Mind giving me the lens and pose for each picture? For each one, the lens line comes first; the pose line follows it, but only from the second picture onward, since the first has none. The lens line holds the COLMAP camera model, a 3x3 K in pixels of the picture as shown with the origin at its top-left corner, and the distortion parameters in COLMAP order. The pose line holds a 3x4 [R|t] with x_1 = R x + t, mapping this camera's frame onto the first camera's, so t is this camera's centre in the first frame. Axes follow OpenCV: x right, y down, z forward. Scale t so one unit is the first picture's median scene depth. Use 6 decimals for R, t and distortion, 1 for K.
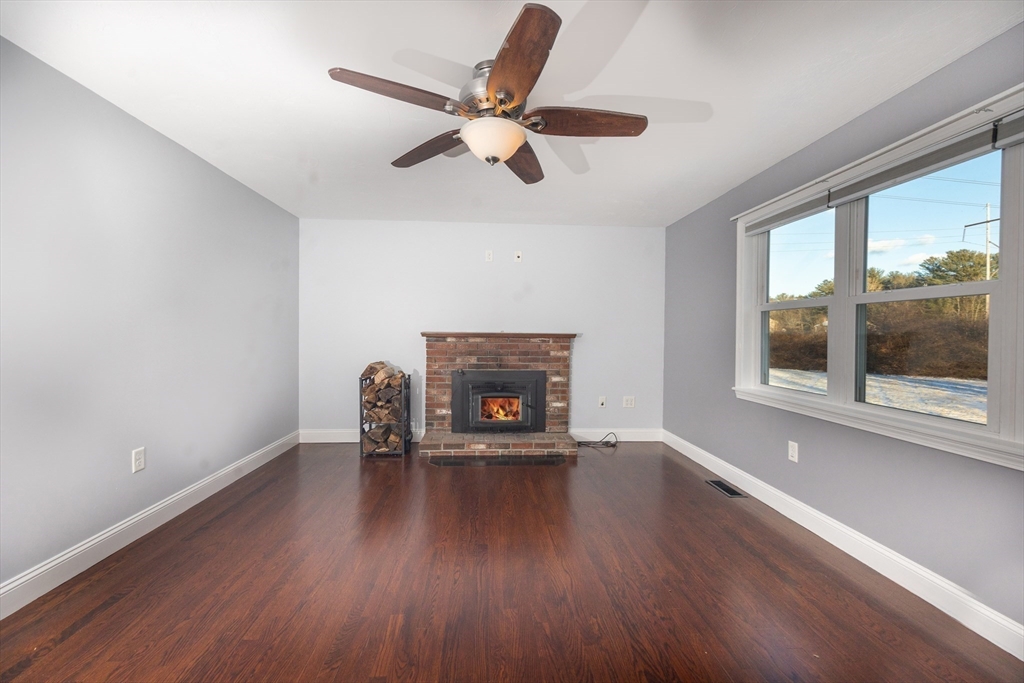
lens RADIAL K [[420.0, 0, 510.7], [0, 420.0, 336.9], [0, 0, 1]] dist [0.001766, -0.000156]
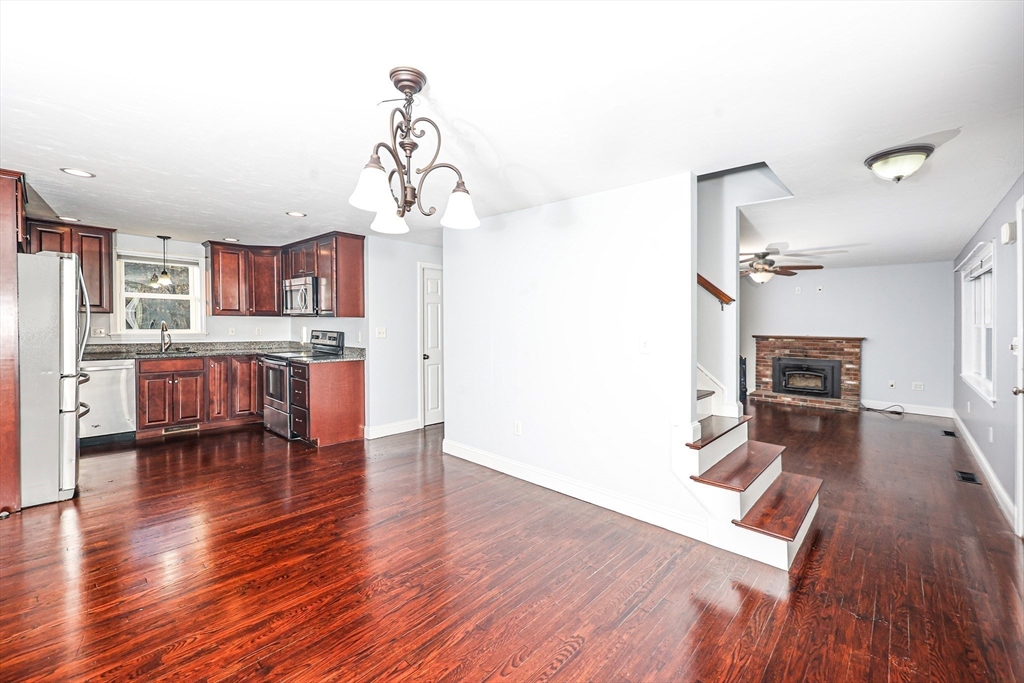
lens RADIAL K [[420.0, 0, 507.3], [0, 420.0, 332.0], [0, 0, 1]] dist [0.001766, -0.000156]
pose [[0.686757, 0.007586, -0.726847, 0.380053], [-0.007443, 0.999967, 0.003404, -0.024090], [0.726849, 0.003072, 0.686791, -1.037674]]
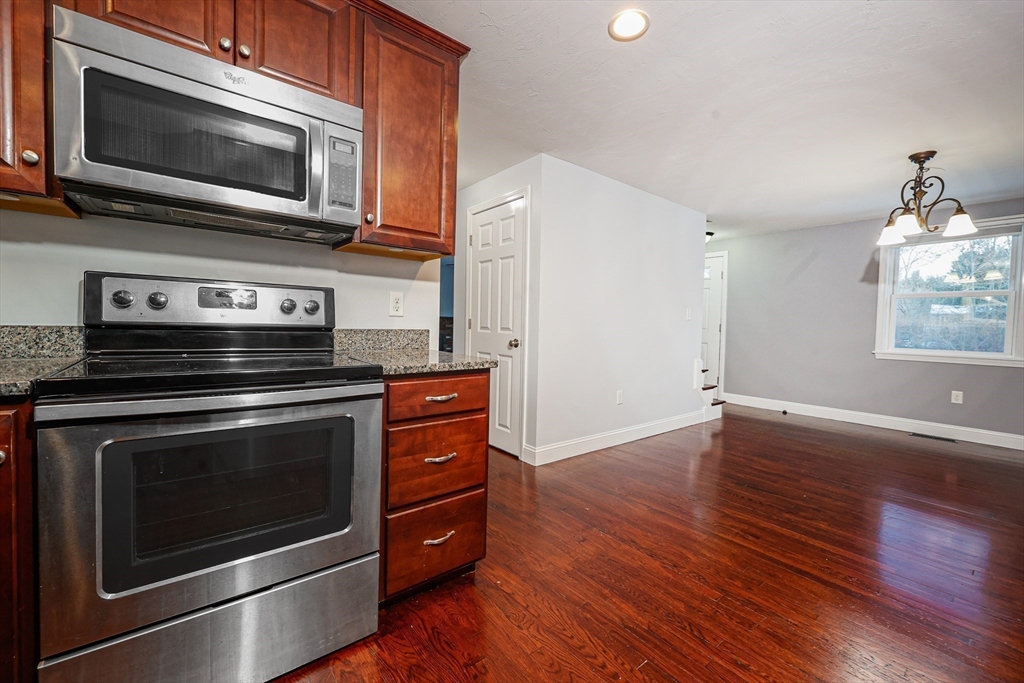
lens RADIAL K [[420.0, 0, 511.2], [0, 420.0, 335.3], [0, 0, 1]] dist [0.001766, -0.000156]
pose [[0.819428, -0.014010, 0.573011, -0.903123], [-0.005898, 0.999442, 0.032872, 0.015028], [-0.573152, -0.030316, 0.818888, -1.025609]]
